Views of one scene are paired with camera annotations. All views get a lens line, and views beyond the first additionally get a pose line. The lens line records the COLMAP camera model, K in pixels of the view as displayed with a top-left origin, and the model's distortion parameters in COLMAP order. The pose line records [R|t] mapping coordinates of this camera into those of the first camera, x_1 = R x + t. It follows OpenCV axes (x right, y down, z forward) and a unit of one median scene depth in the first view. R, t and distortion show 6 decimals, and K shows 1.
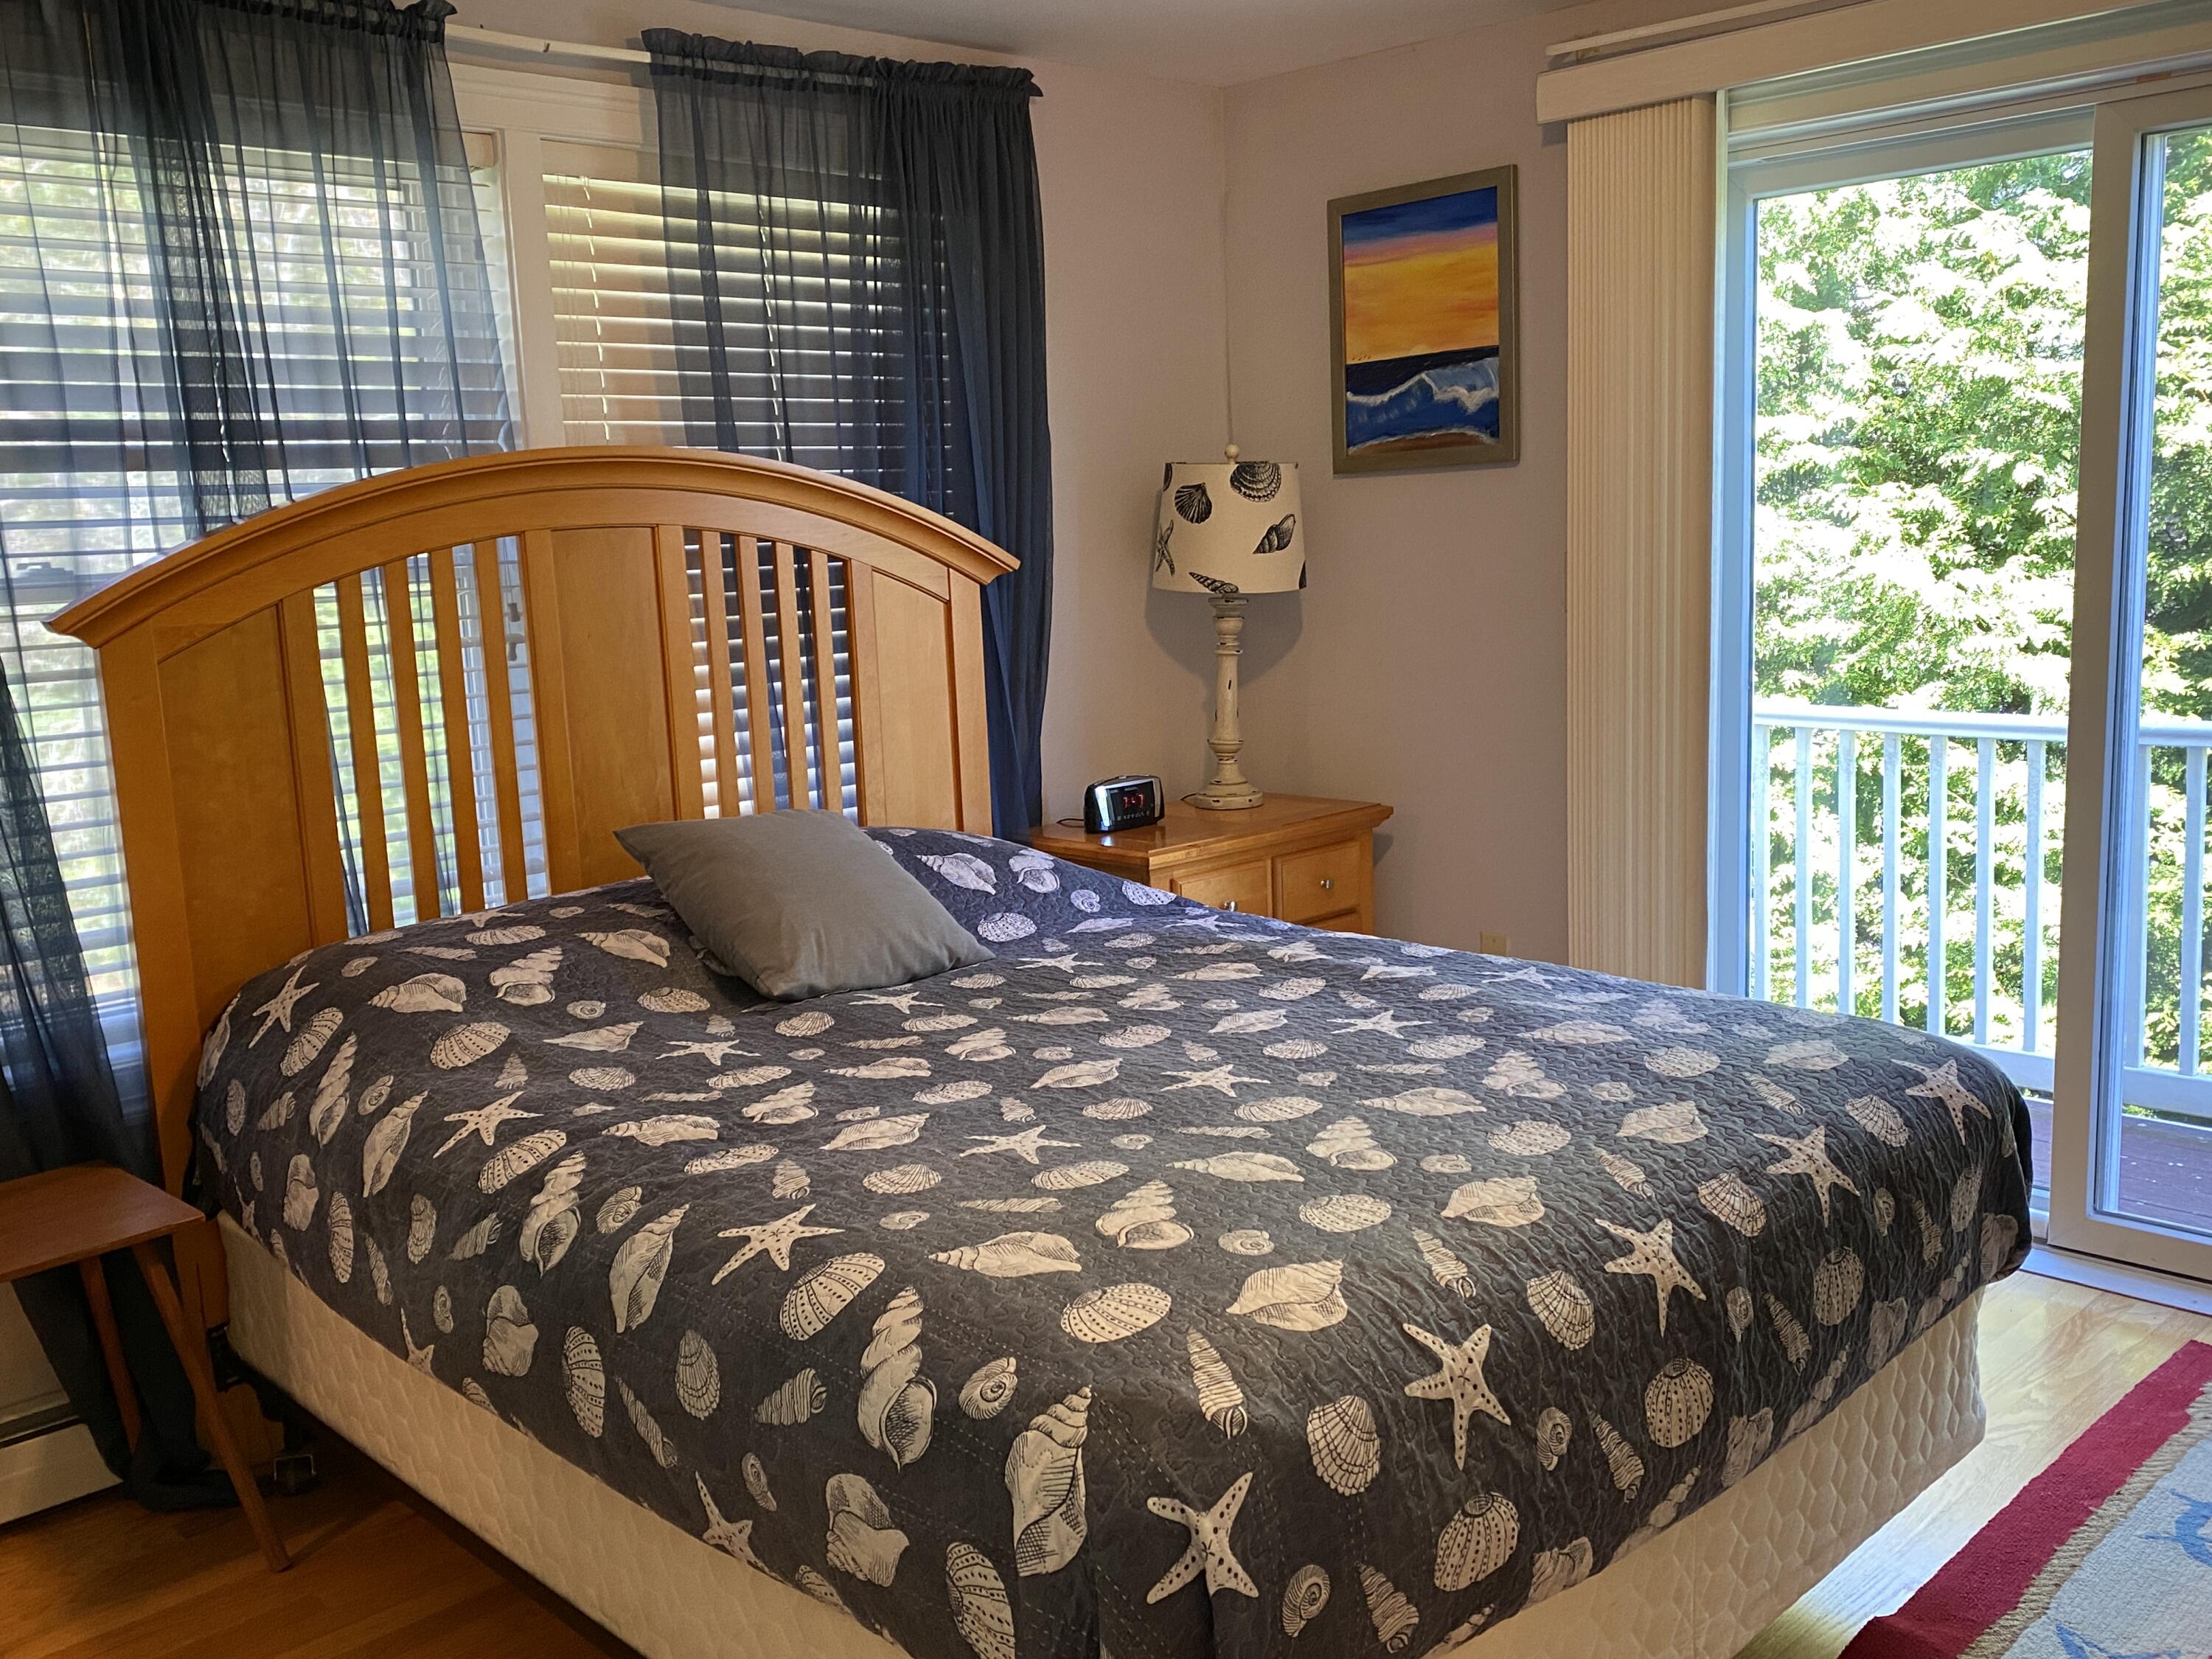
lens RADIAL K [[1984.7, 0, 1106.0], [0, 1984.7, 828.5], [0, 0, 1]] dist [0.030156, -0.057770]
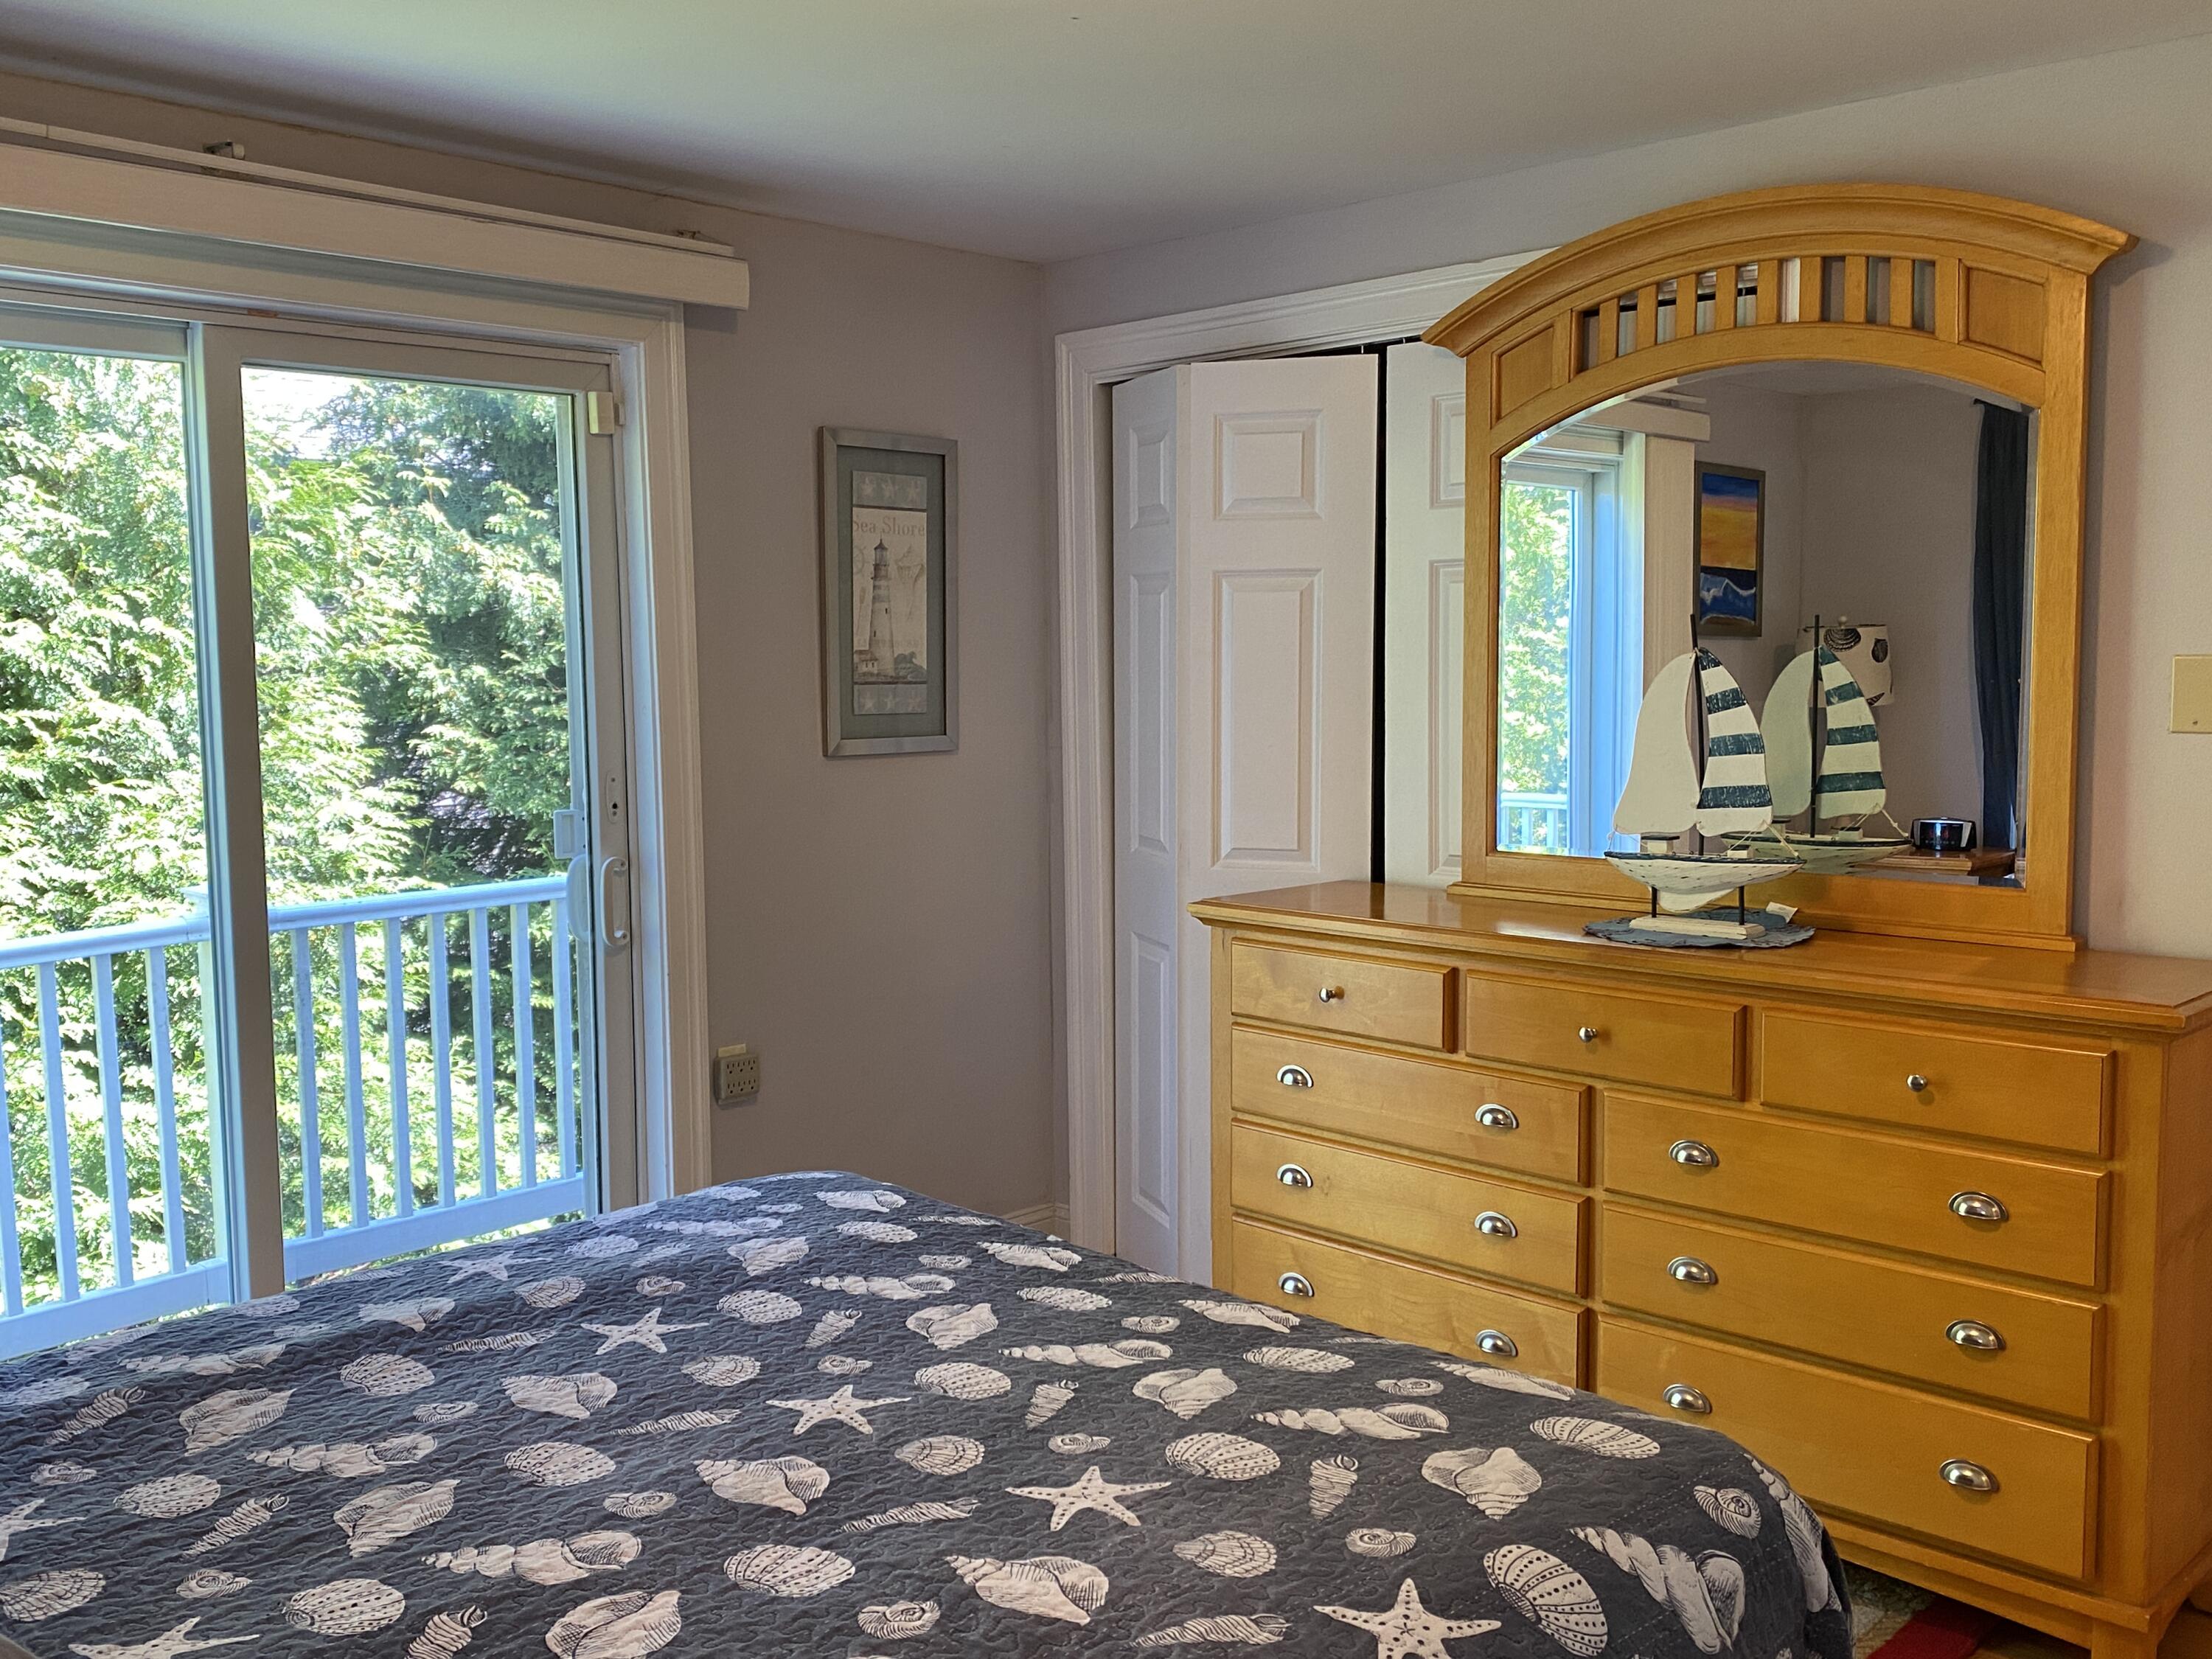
lens RADIAL K [[1984.7, 0, 1104.4], [0, 1984.7, 825.6], [0, 0, 1]] dist [0.030156, -0.057770]
pose [[-0.008029, -0.068075, 0.997648, -0.733334], [0.178817, 0.981501, 0.068412, -0.139979], [-0.983850, 0.178945, 0.004293, 0.851112]]
